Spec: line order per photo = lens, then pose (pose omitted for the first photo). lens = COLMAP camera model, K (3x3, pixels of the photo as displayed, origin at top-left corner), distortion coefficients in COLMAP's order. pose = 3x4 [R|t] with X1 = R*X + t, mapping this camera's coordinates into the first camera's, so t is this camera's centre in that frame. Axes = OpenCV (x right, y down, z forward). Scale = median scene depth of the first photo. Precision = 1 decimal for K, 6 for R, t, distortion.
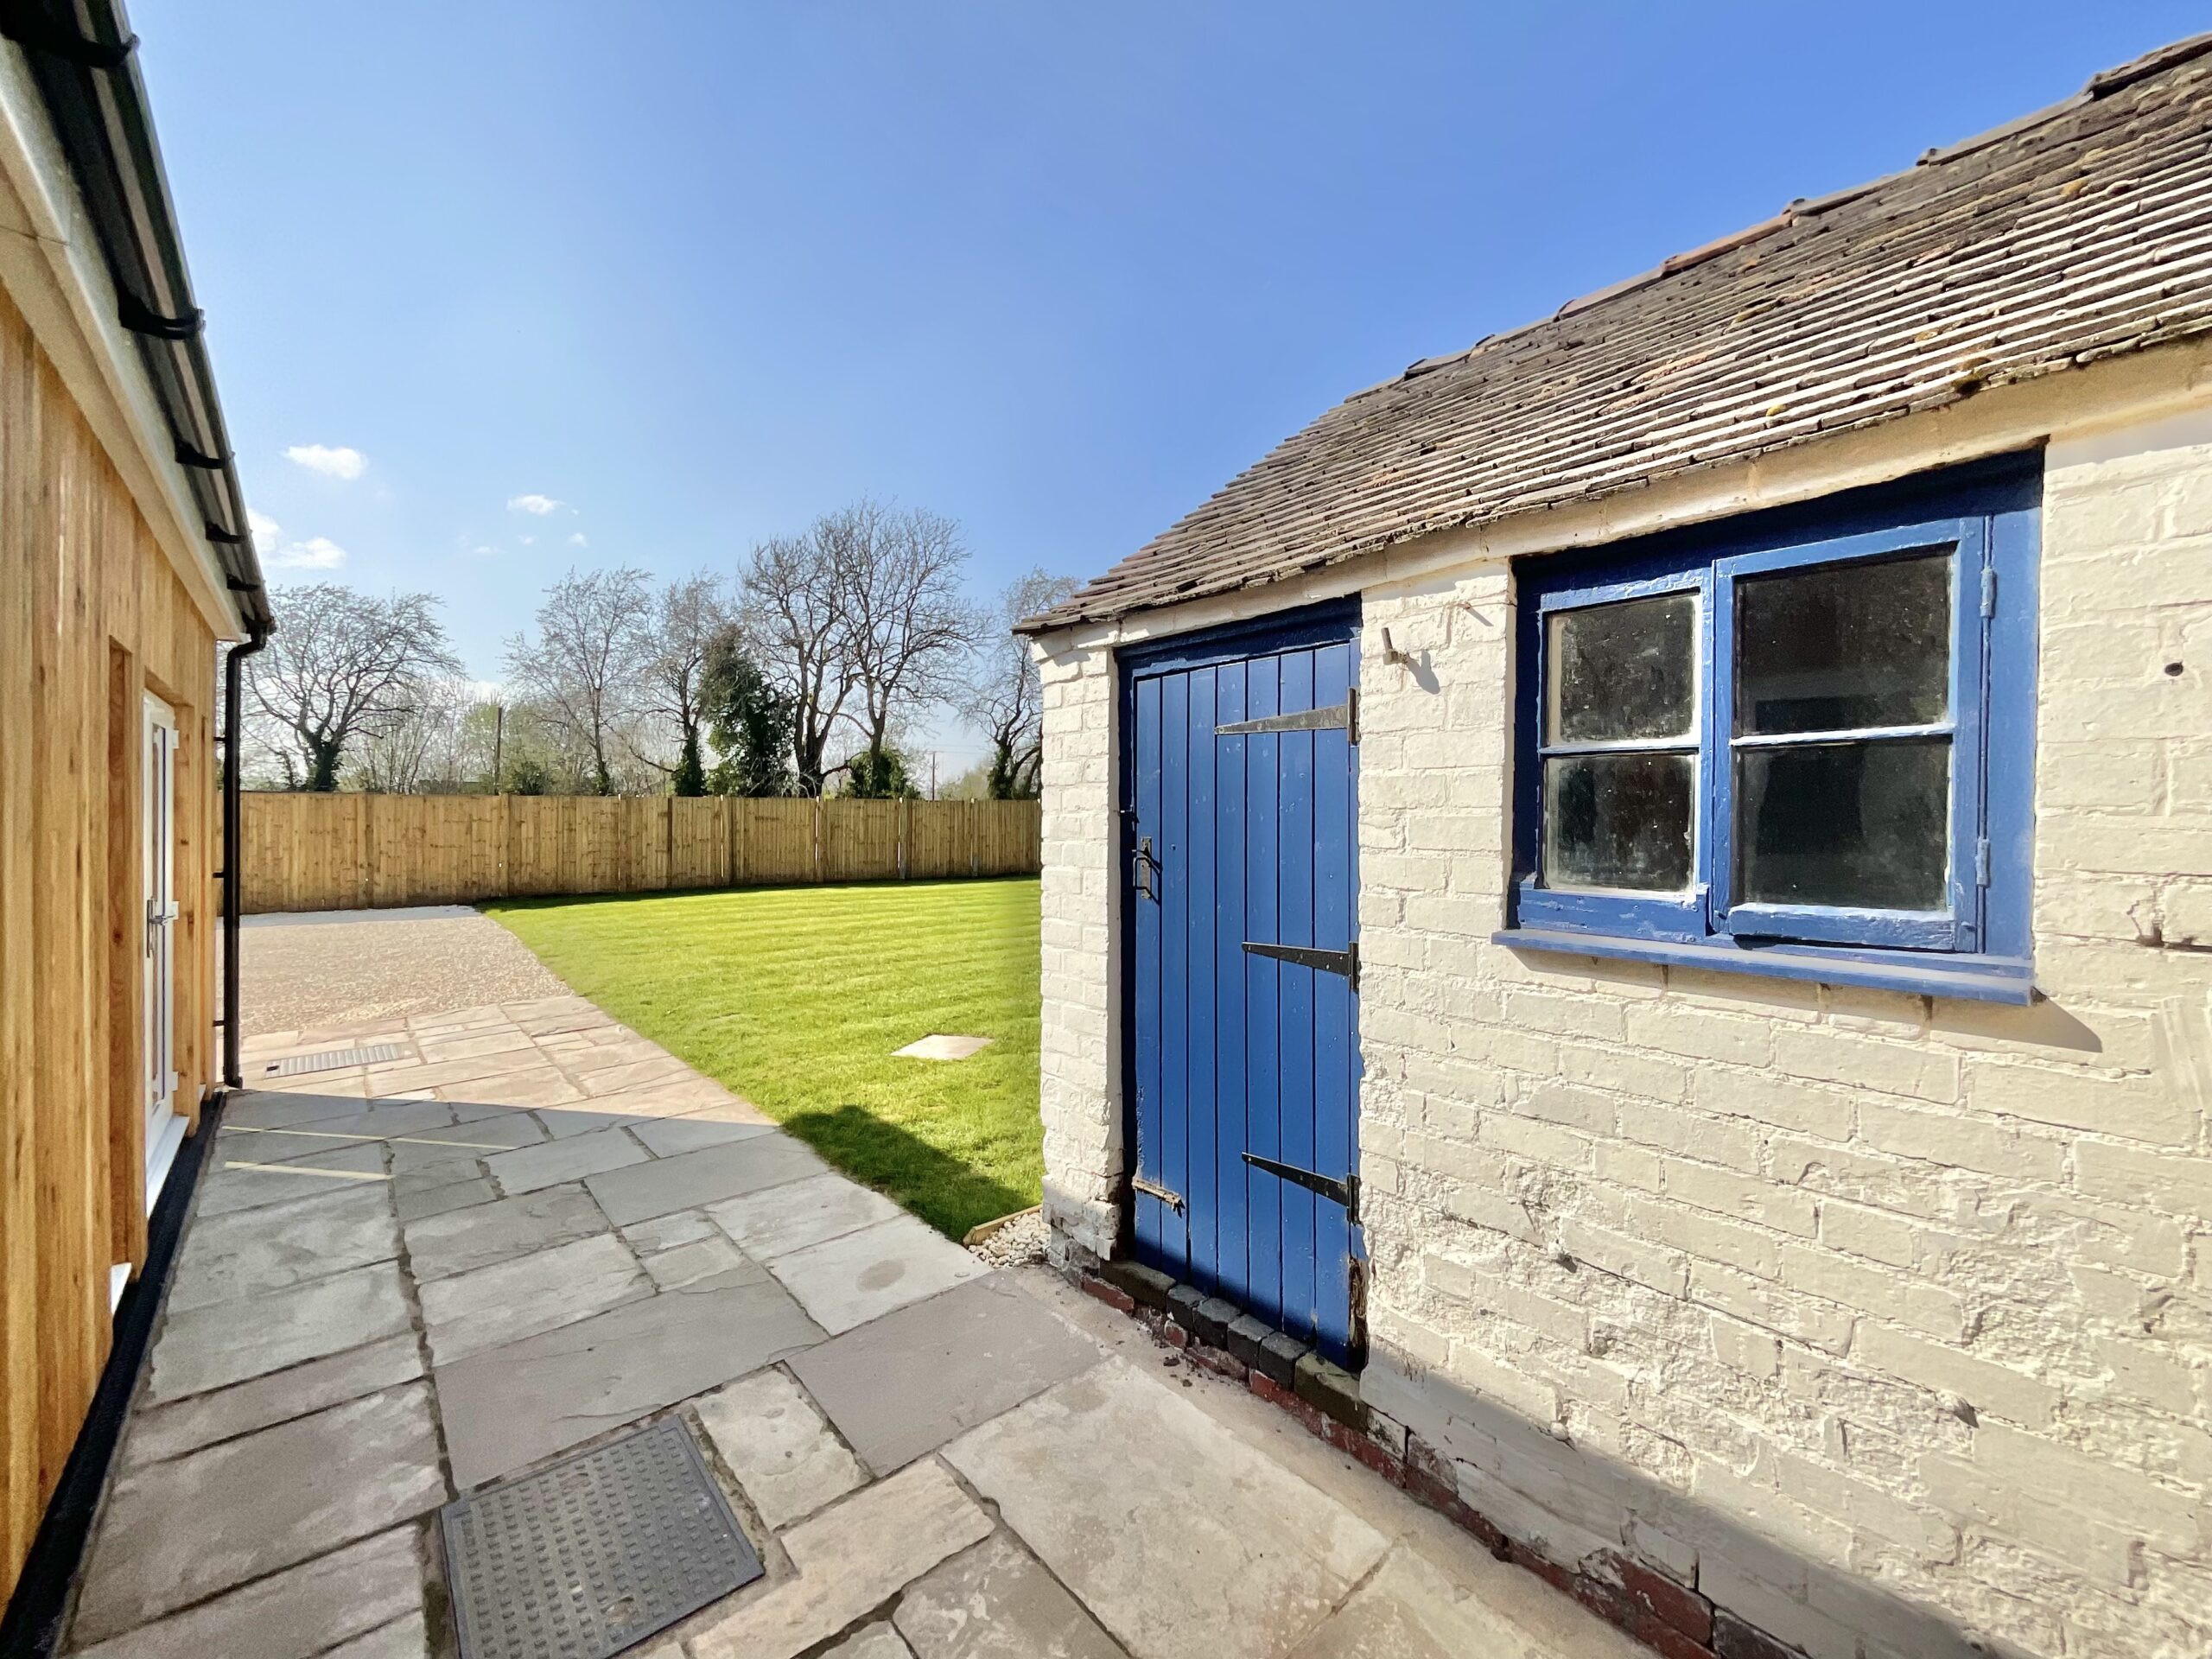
lens RADIAL K [[896.3, 0, 1096.8], [0, 896.3, 840.6], [0, 0, 1]] dist [-0.001258, 0.000171]
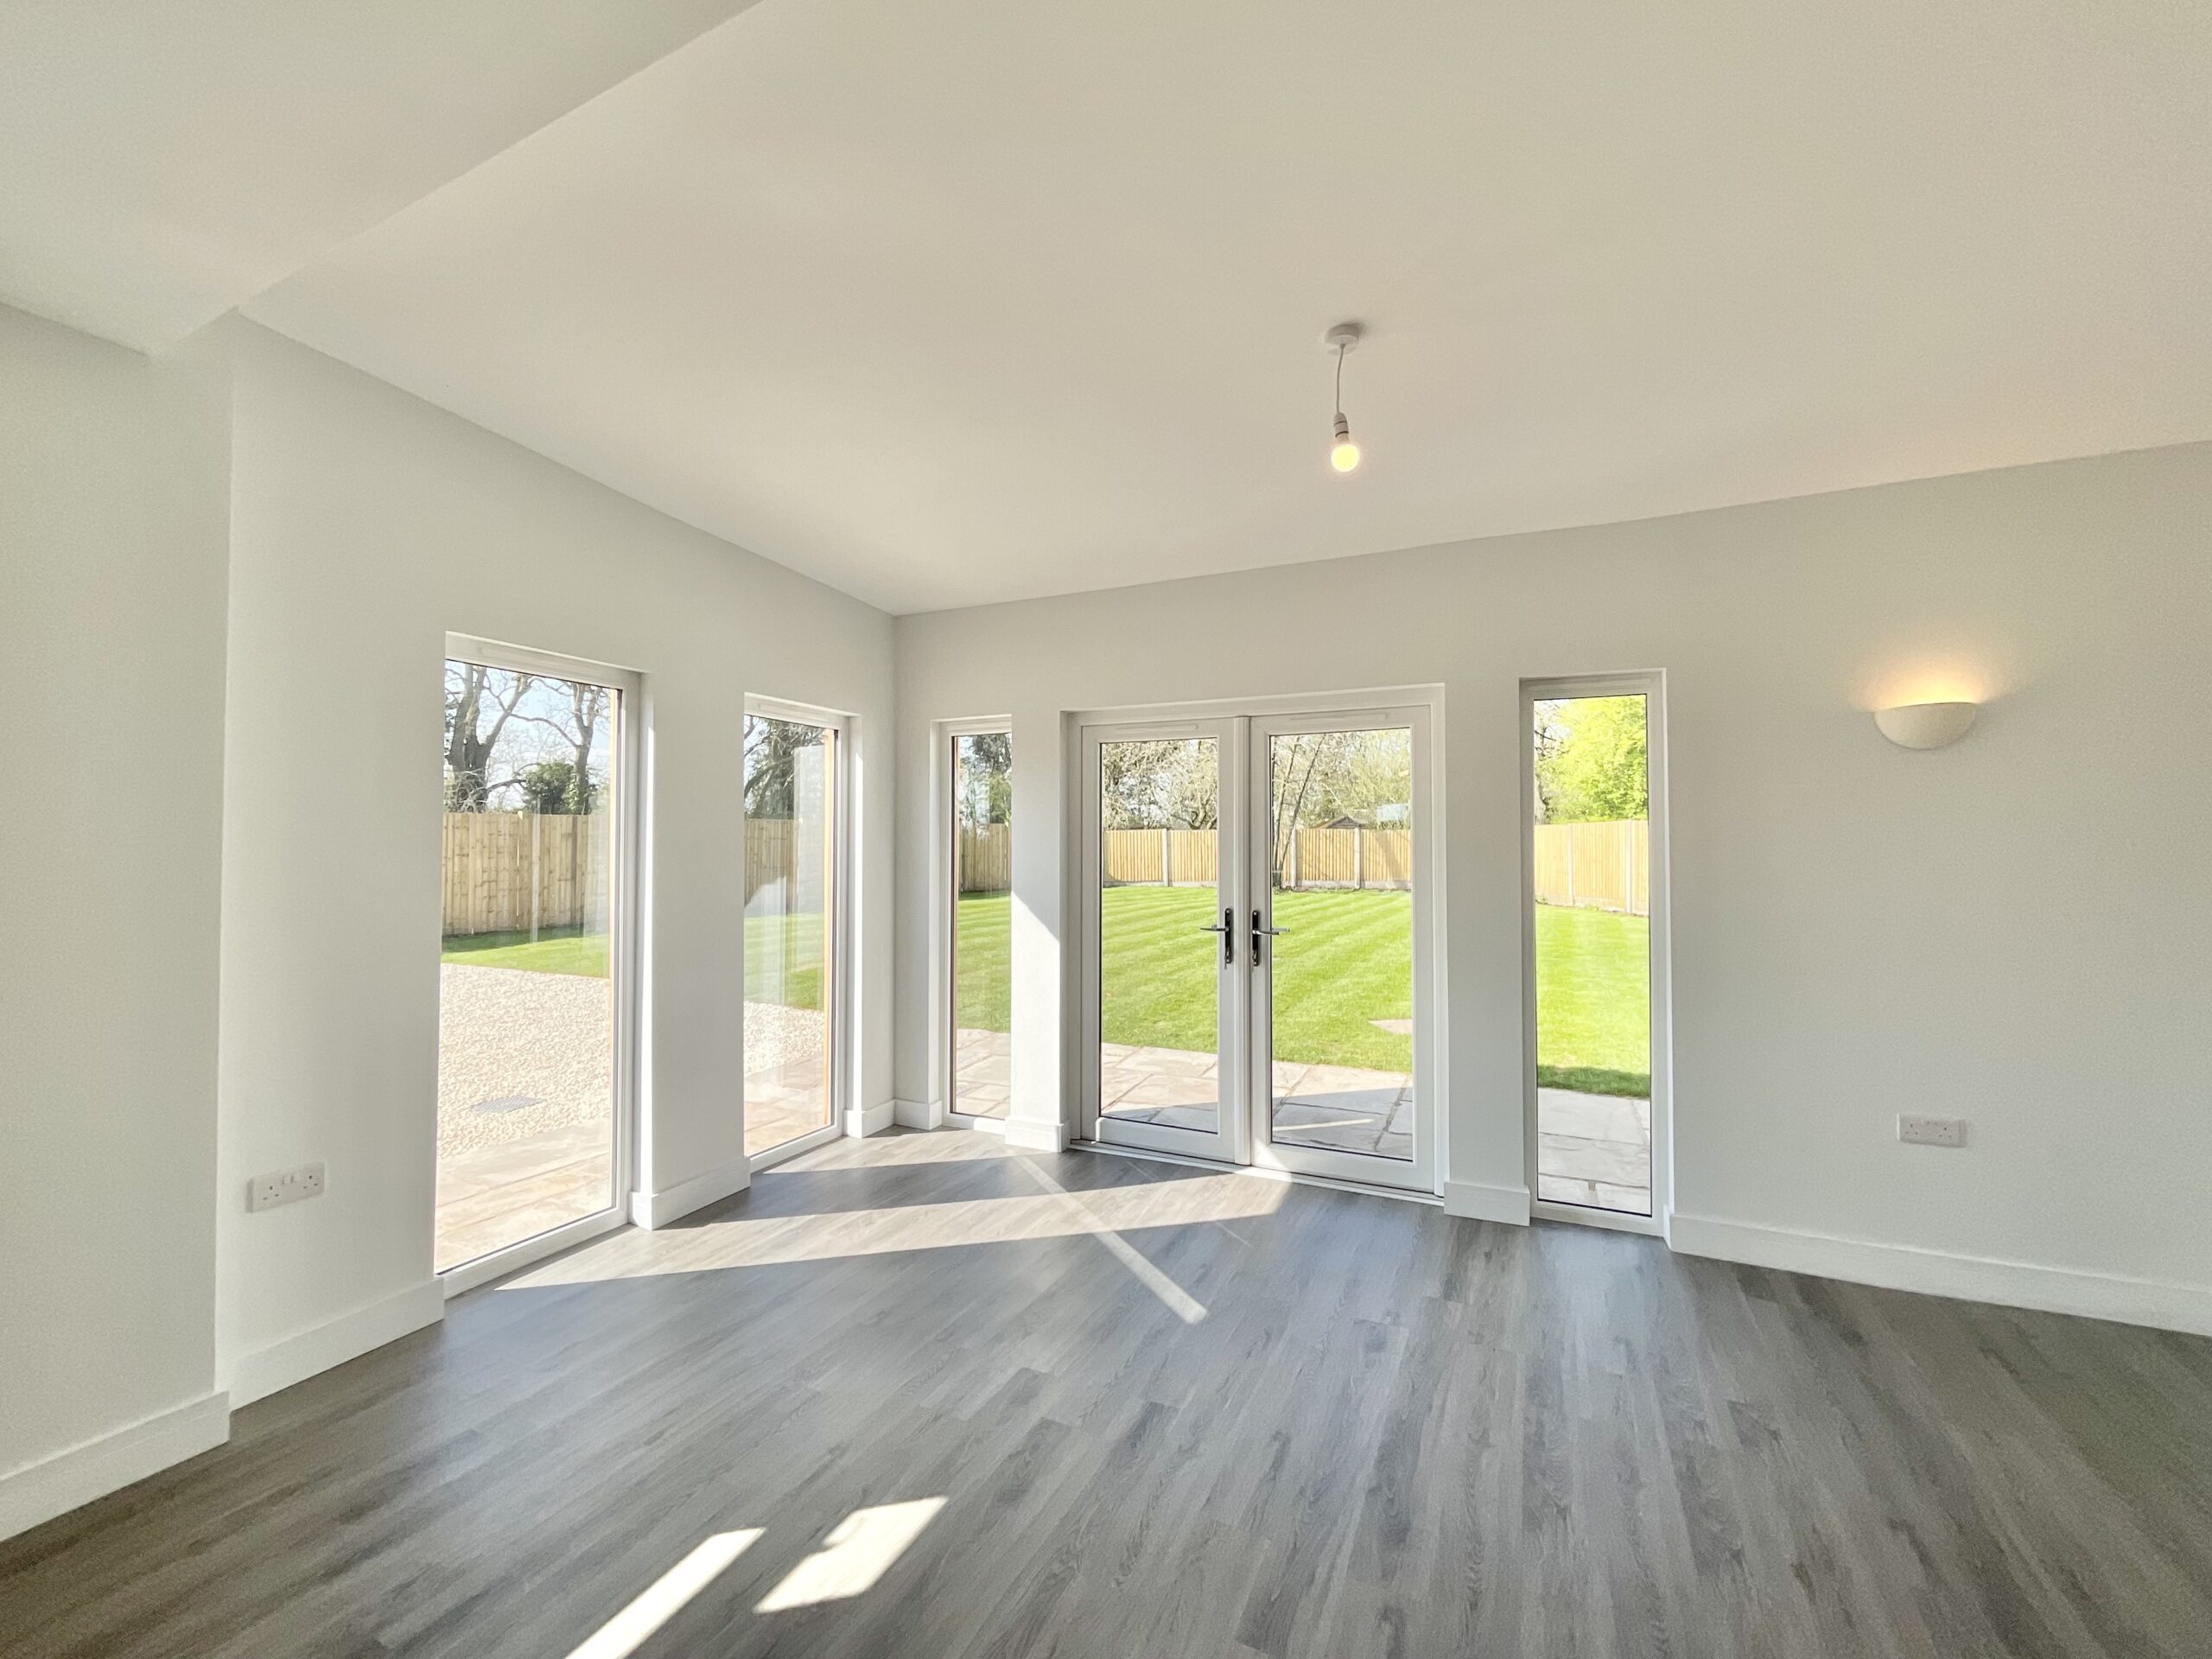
lens RADIAL K [[896.3, 0, 1103.0], [0, 896.3, 838.8], [0, 0, 1]] dist [-0.001258, 0.000171]
pose [[0.913681, -0.004010, 0.406412, -0.140782], [0.015253, 0.999585, -0.024428, 0.000740], [-0.406145, 0.028519, 0.913363, 0.012075]]
